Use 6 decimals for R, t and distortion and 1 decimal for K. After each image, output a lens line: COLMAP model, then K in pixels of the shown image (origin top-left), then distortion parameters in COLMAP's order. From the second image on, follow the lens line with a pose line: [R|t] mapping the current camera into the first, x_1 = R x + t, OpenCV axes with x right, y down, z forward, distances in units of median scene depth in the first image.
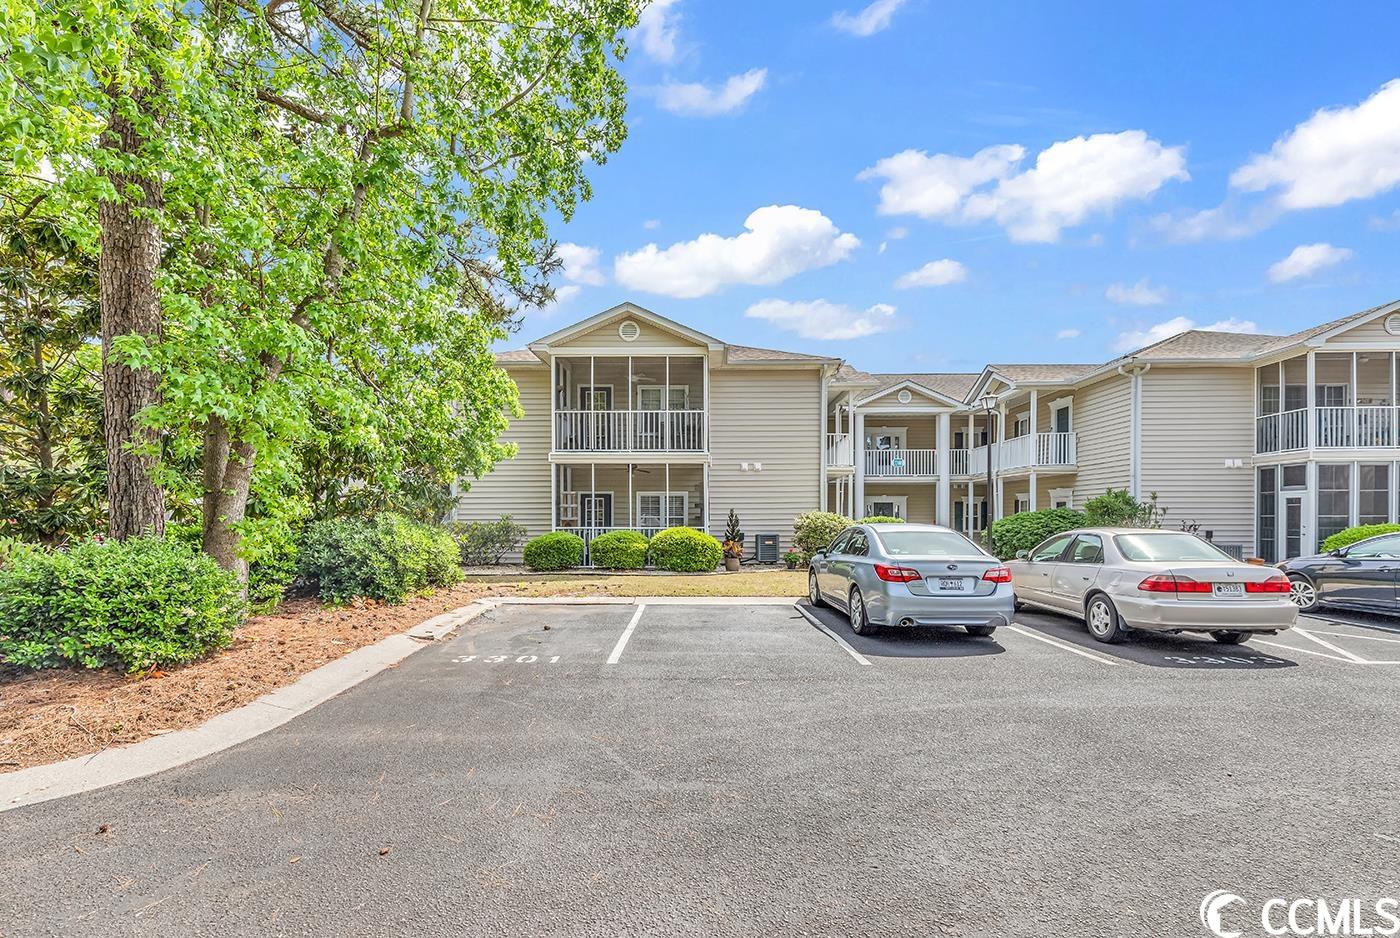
lens RADIAL K [[638.4, 0, 687.7], [0, 638.4, 529.3], [0, 0, 1]] dist [0.010222, -0.002735]
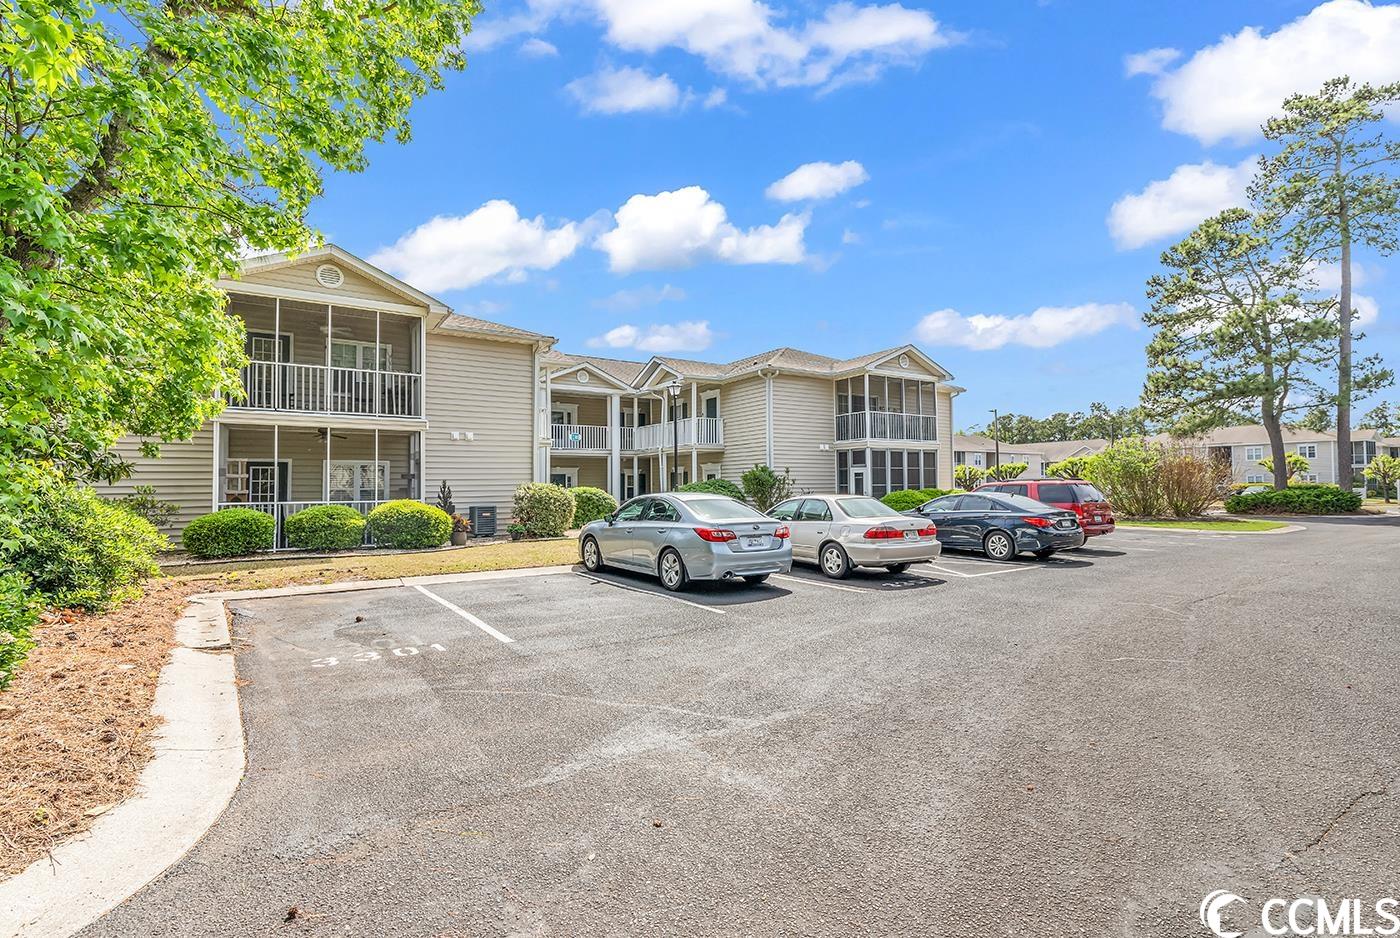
lens RADIAL K [[638.4, 0, 675.9], [0, 638.4, 471.4], [0, 0, 1]] dist [0.010222, -0.002735]
pose [[0.839449, 0.007822, 0.543383, -0.176916], [0.016983, 0.999030, -0.040617, -0.000568], [-0.543174, 0.043324, 0.838502, 0.022231]]
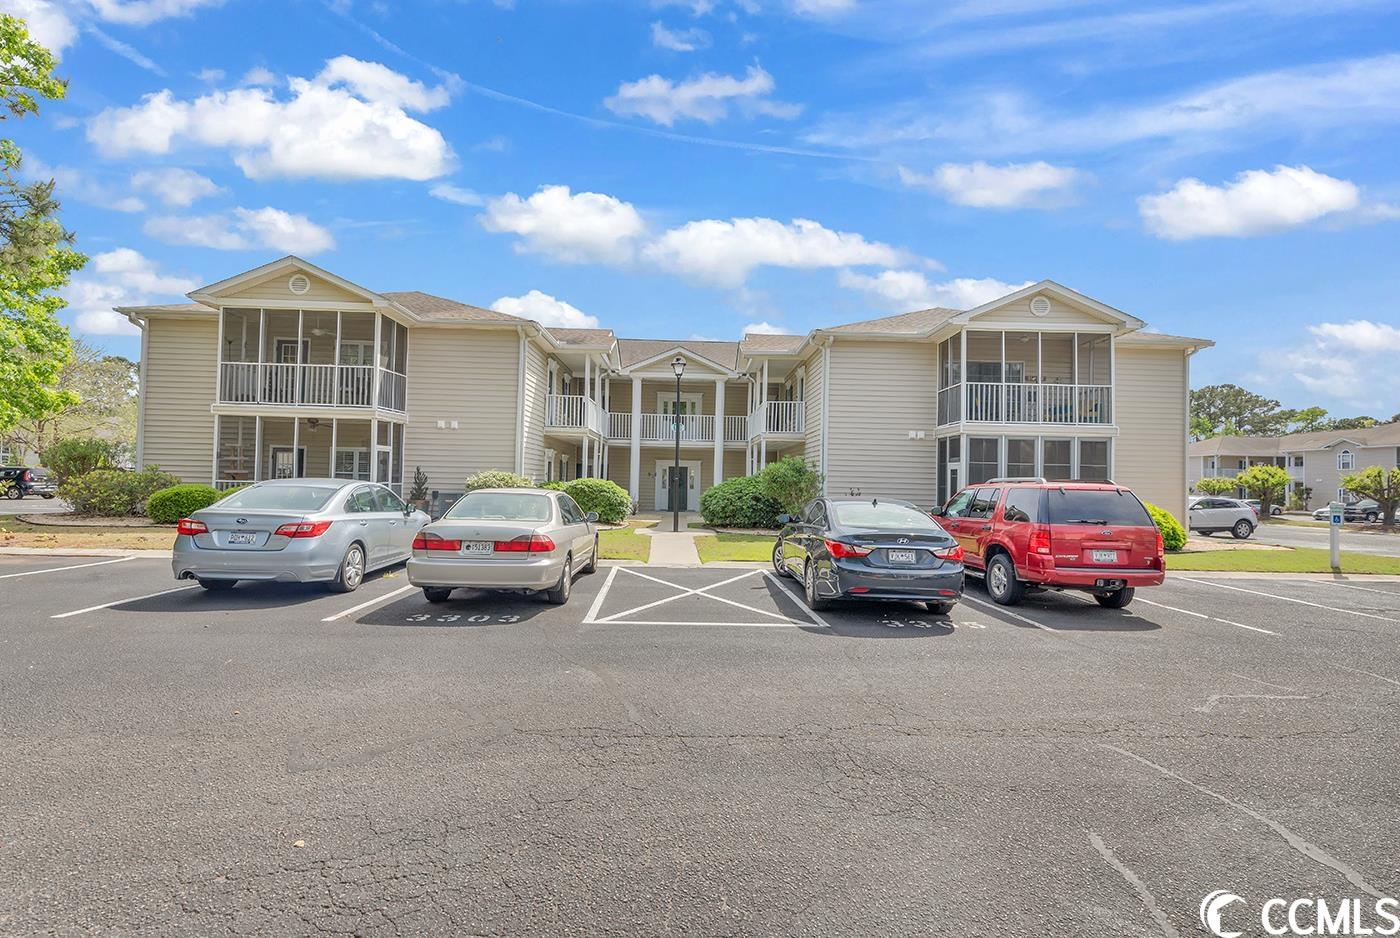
lens RADIAL K [[638.4, 0, 701.0], [0, 638.4, 453.4], [0, 0, 1]] dist [0.010222, -0.002735]
pose [[0.998879, 0.026461, 0.039242, 0.492121], [-0.023866, 0.997588, -0.065185, 0.001919], [-0.040872, 0.064175, 0.997101, -0.003567]]
